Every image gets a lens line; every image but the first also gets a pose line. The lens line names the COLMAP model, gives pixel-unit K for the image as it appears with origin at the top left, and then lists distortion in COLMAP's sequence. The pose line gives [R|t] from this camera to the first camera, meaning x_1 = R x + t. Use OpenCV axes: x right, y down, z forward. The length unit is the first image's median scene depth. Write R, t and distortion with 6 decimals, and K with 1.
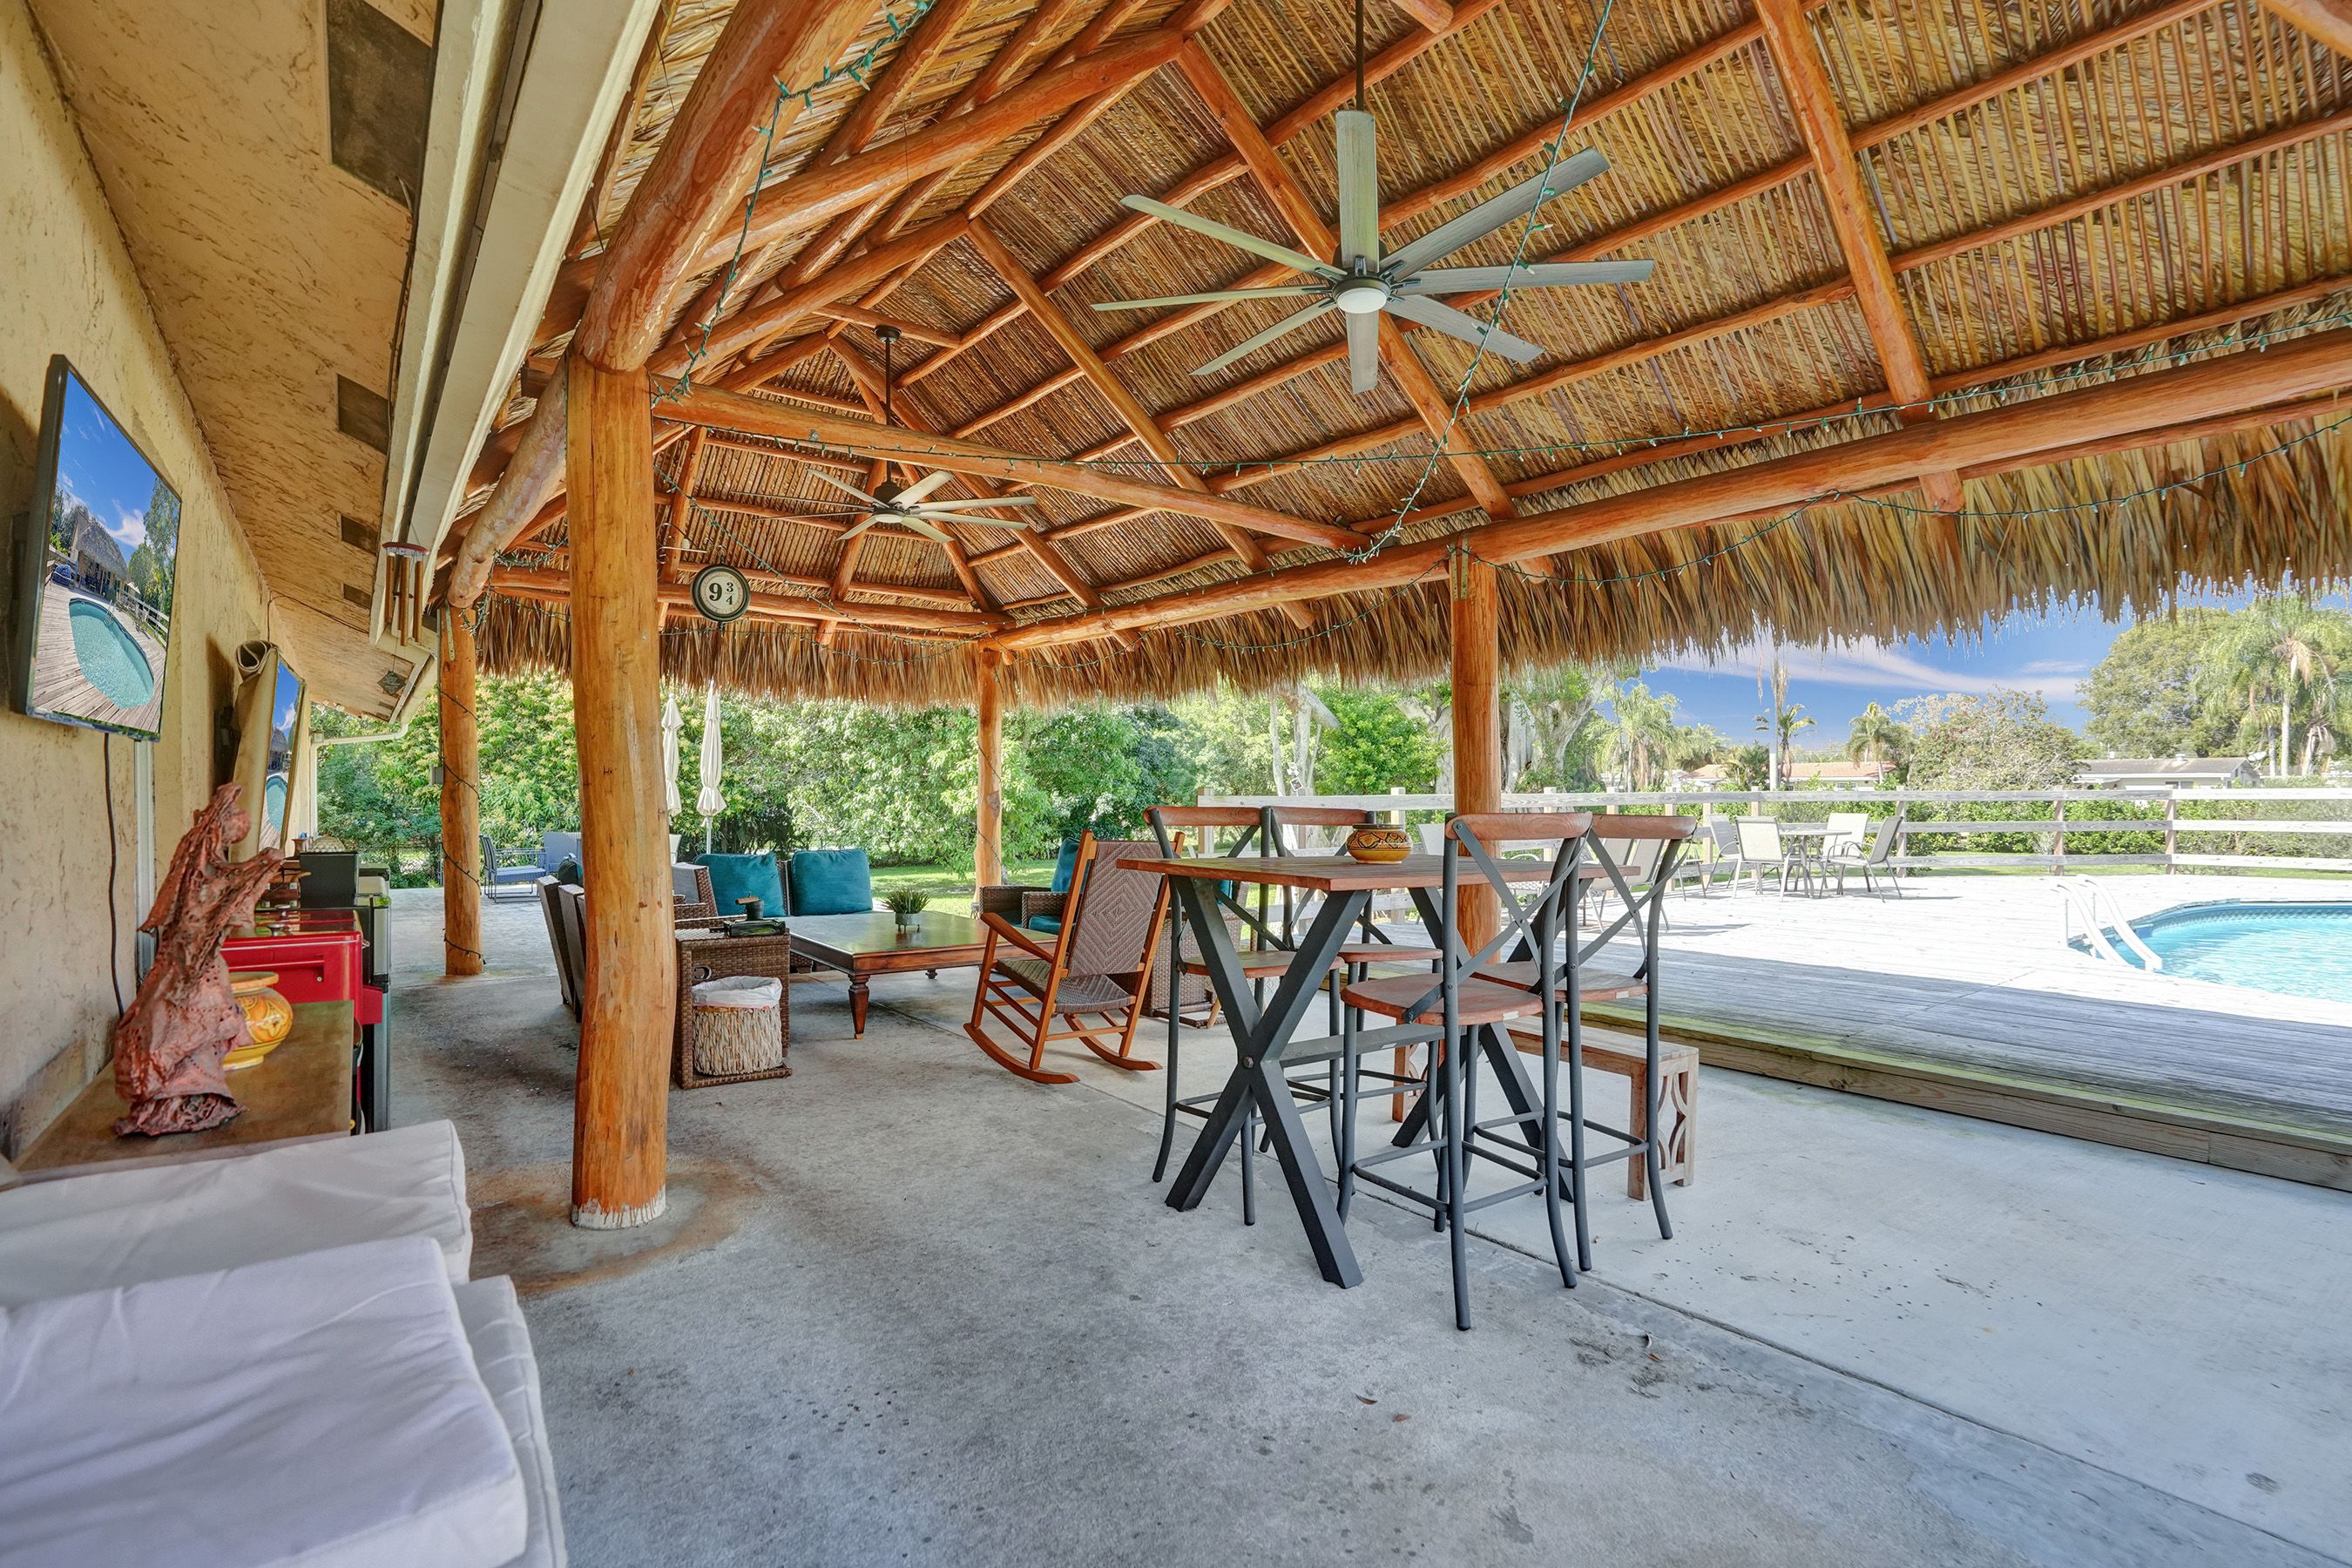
lens RADIAL K [[1097.1, 0, 1175.6], [0, 1097.1, 792.1], [0, 0, 1]] dist [-0.029694, 0.003245]
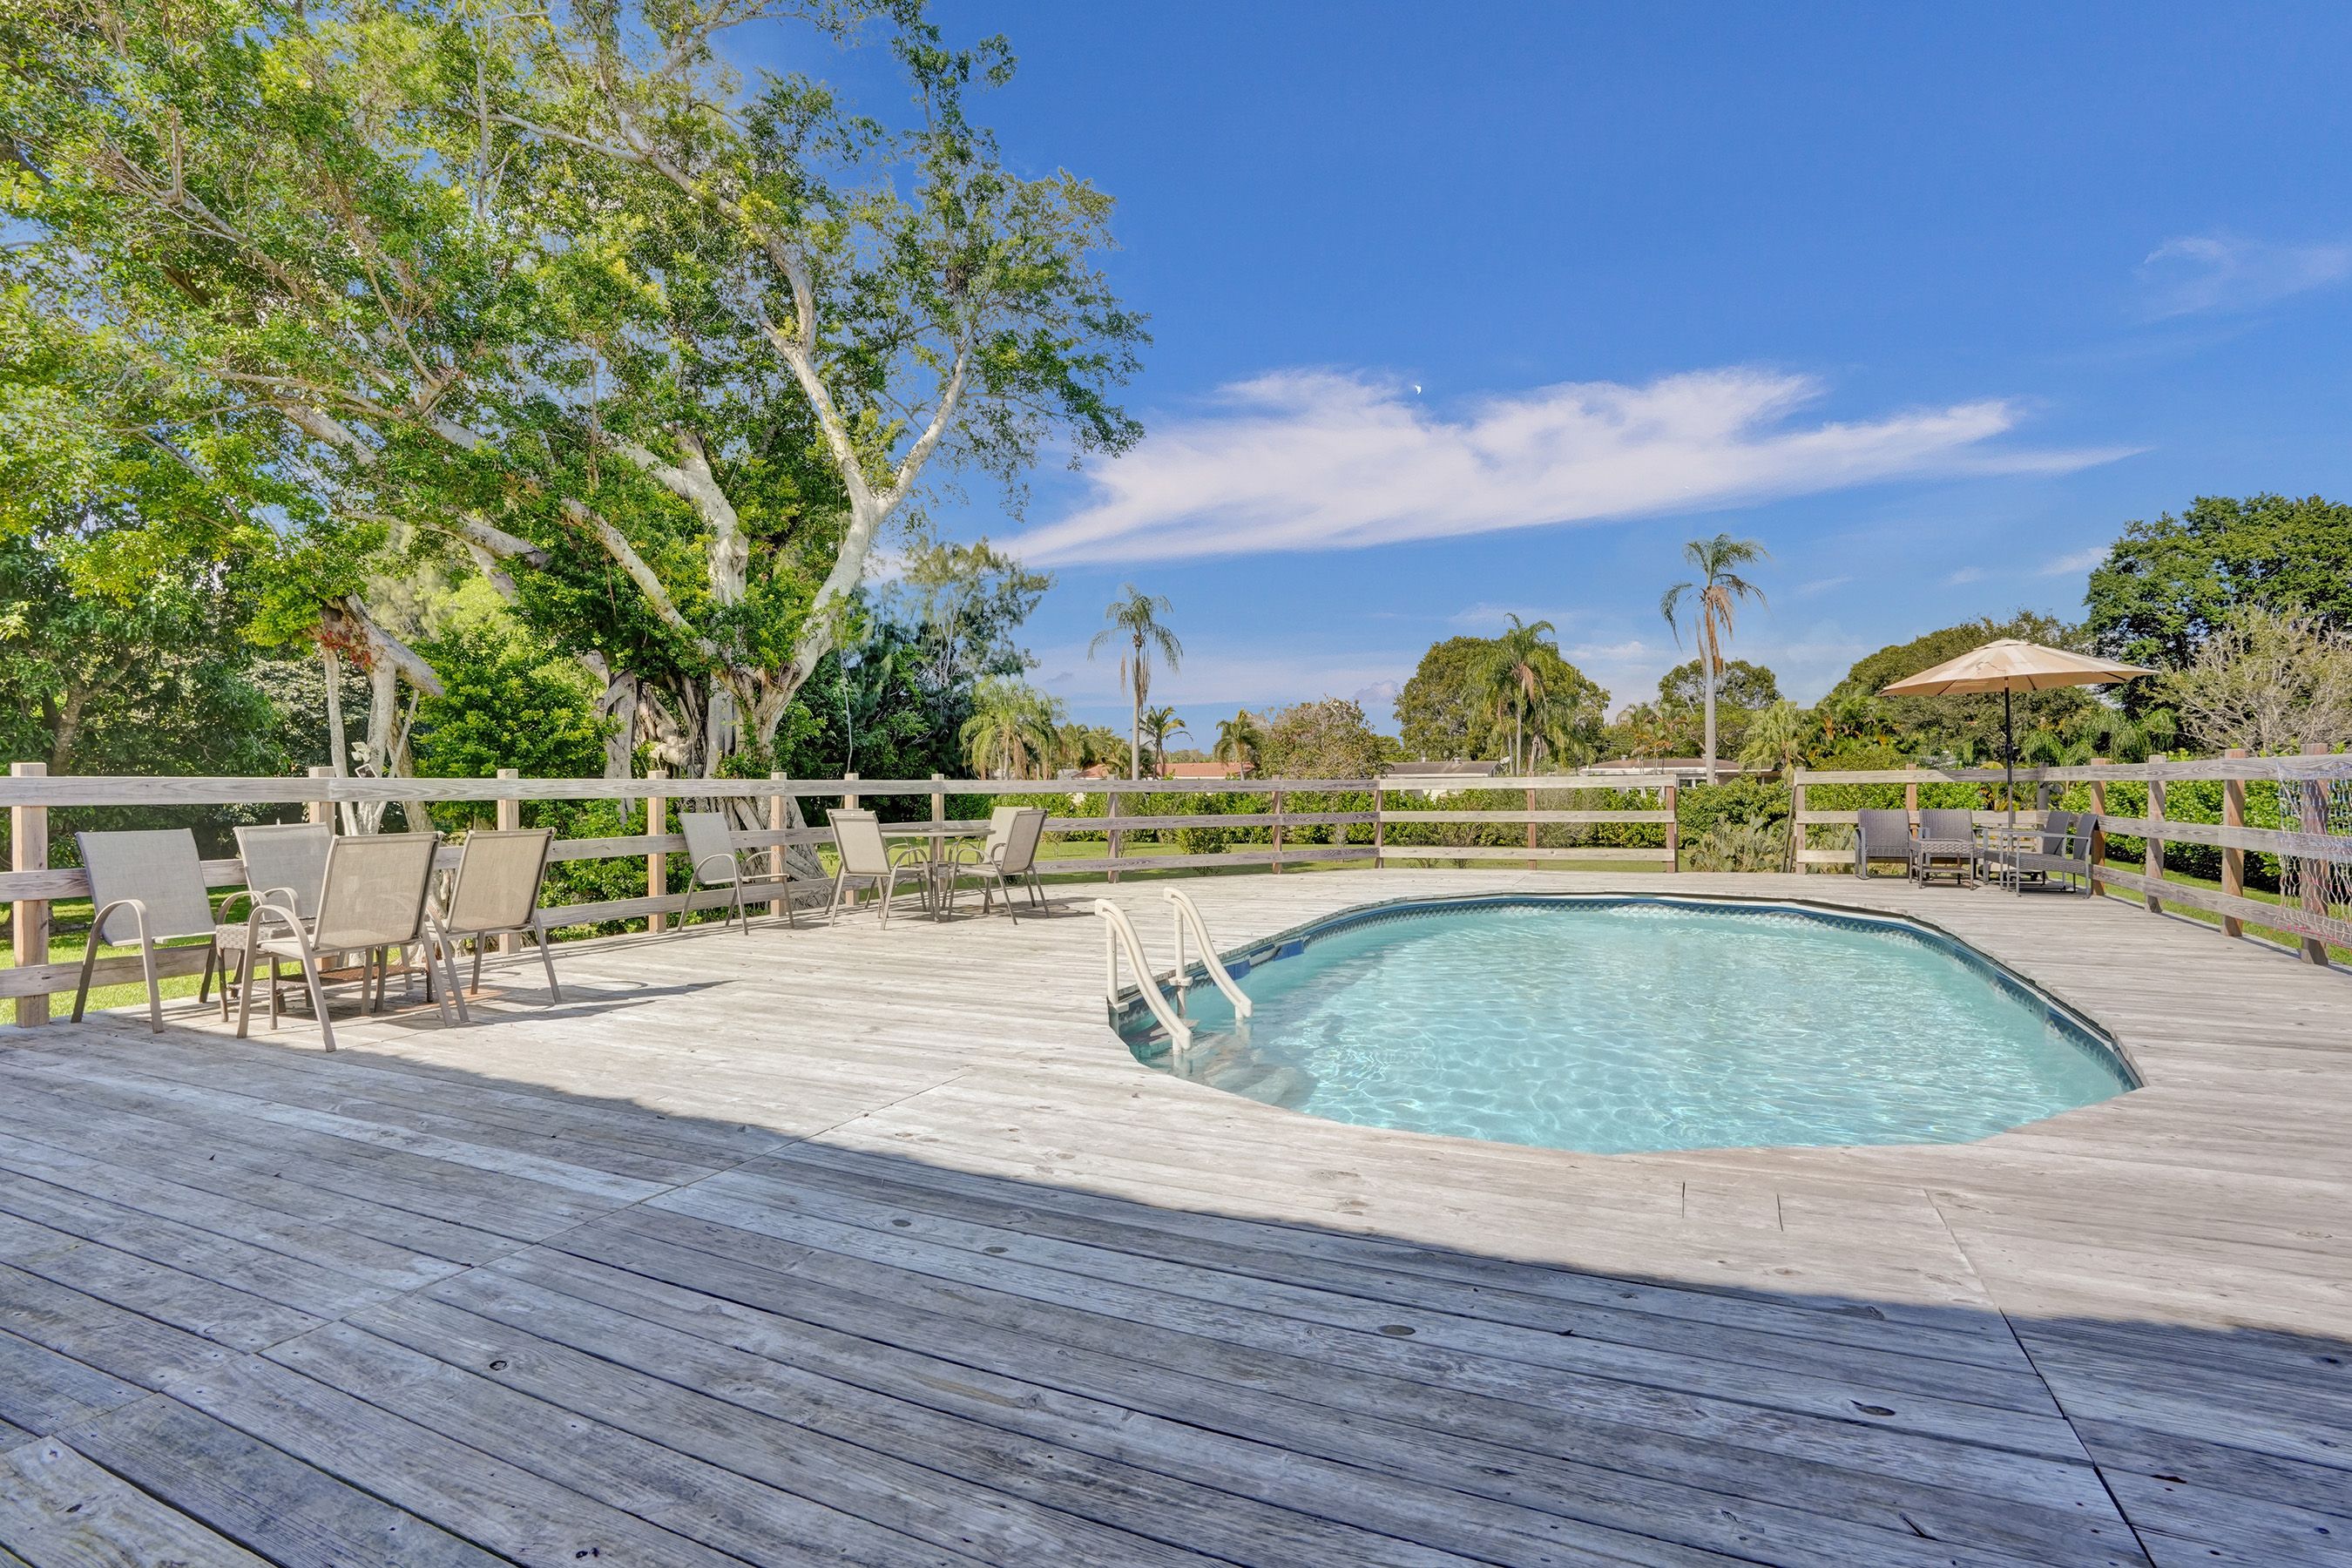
lens RADIAL K [[1097.1, 0, 1171.0], [0, 1097.1, 780.7], [0, 0, 1]] dist [-0.029694, 0.003245]
pose [[0.884231, 0.000038, 0.467049, 0.235646], [0.004813, 0.999946, -0.009194, 0.005005], [-0.467025, 0.010378, 0.884183, 0.168785]]
